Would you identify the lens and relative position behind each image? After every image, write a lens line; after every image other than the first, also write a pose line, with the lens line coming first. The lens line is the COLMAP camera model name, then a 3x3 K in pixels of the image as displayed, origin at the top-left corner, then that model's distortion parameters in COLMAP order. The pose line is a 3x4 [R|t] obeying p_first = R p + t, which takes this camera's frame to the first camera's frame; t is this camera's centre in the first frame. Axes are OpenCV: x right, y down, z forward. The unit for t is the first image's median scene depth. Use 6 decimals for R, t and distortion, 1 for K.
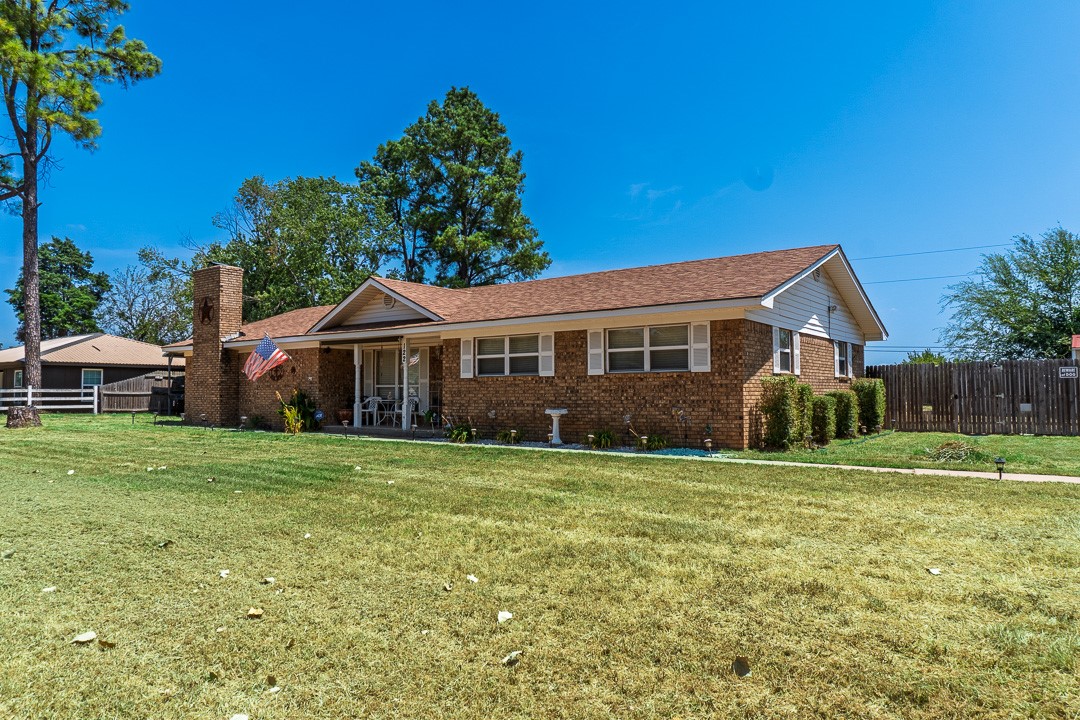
lens RADIAL K [[739.6, 0, 540.0], [0, 739.6, 360.0], [0, 0, 1]] dist [-0.019937, -0.000860]
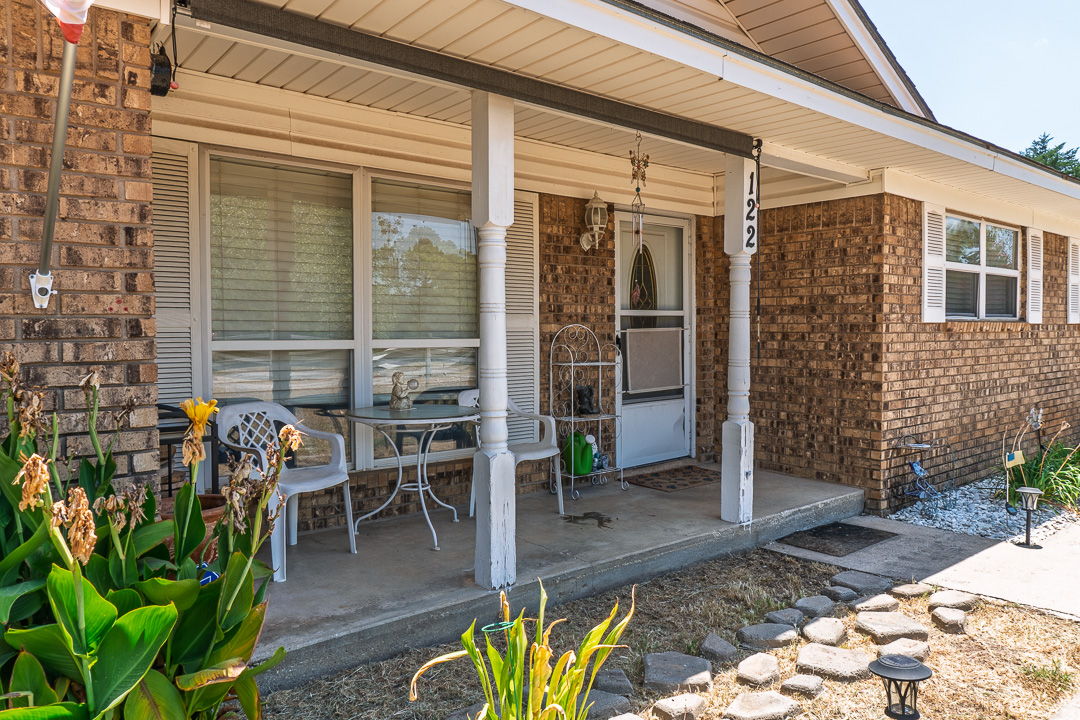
lens RADIAL K [[739.6, 0, 540.0], [0, 739.6, 360.0], [0, 0, 1]] dist [-0.019937, -0.000860]
pose [[0.255360, -0.037142, 0.966132, -0.427455], [-0.044364, 0.997759, 0.050084, 0.029168], [-0.965828, -0.055651, 0.253140, 0.976601]]
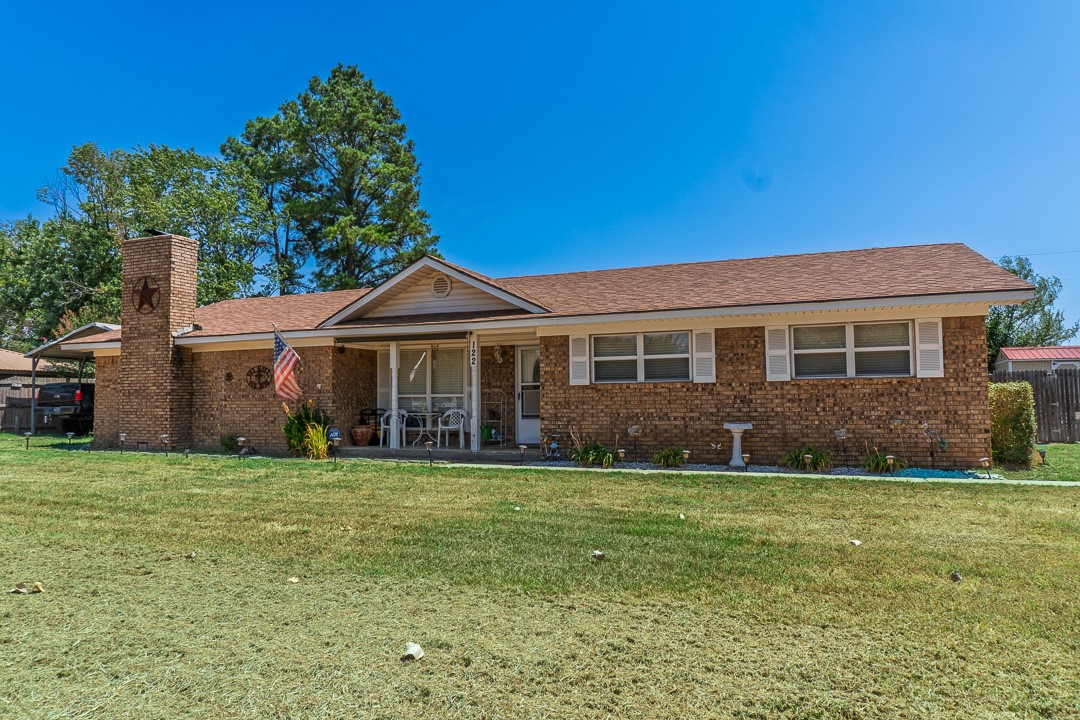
lens RADIAL K [[739.6, 0, 540.0], [0, 739.6, 360.0], [0, 0, 1]] dist [-0.019937, -0.000860]
pose [[0.965957, 0.011297, 0.258456, -0.310511], [-0.007412, 0.999845, -0.015999, 0.009281], [-0.258597, 0.013539, 0.965890, 0.215412]]
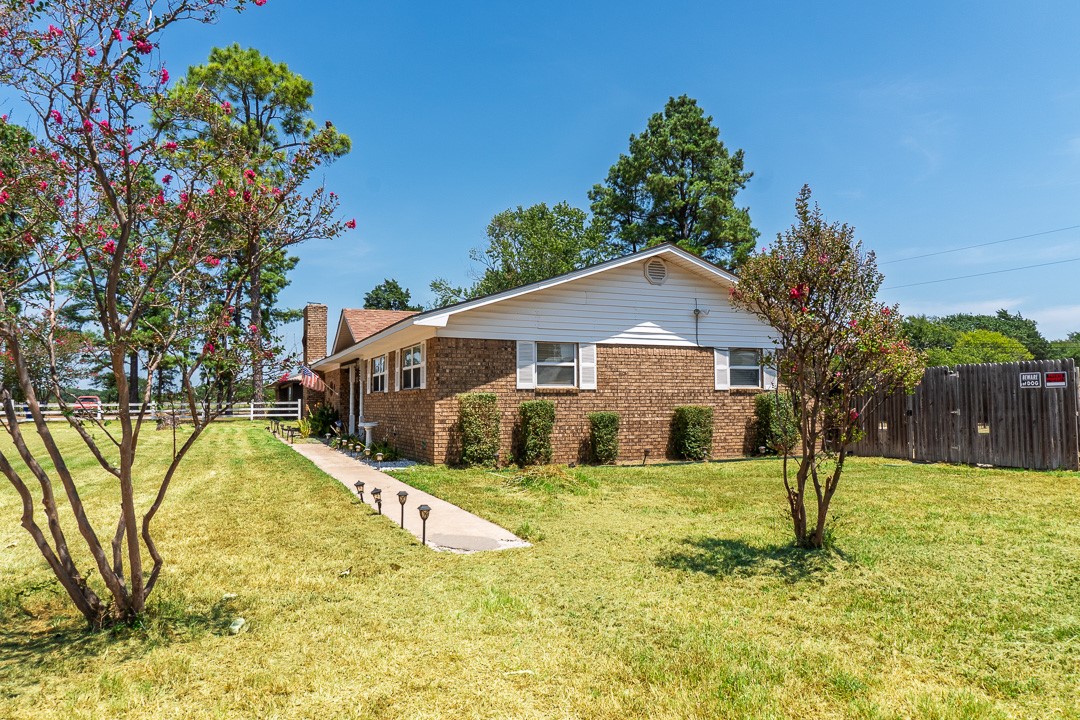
lens RADIAL K [[733.7, 0, 540.0], [0, 733.7, 360.0], [0, 0, 1]] dist [-0.016417, 0.000322]
pose [[0.861935, -0.029806, -0.506143, 0.633867], [0.024479, 0.999553, -0.017177, -0.002020], [0.506428, 0.002416, 0.862279, 0.137678]]
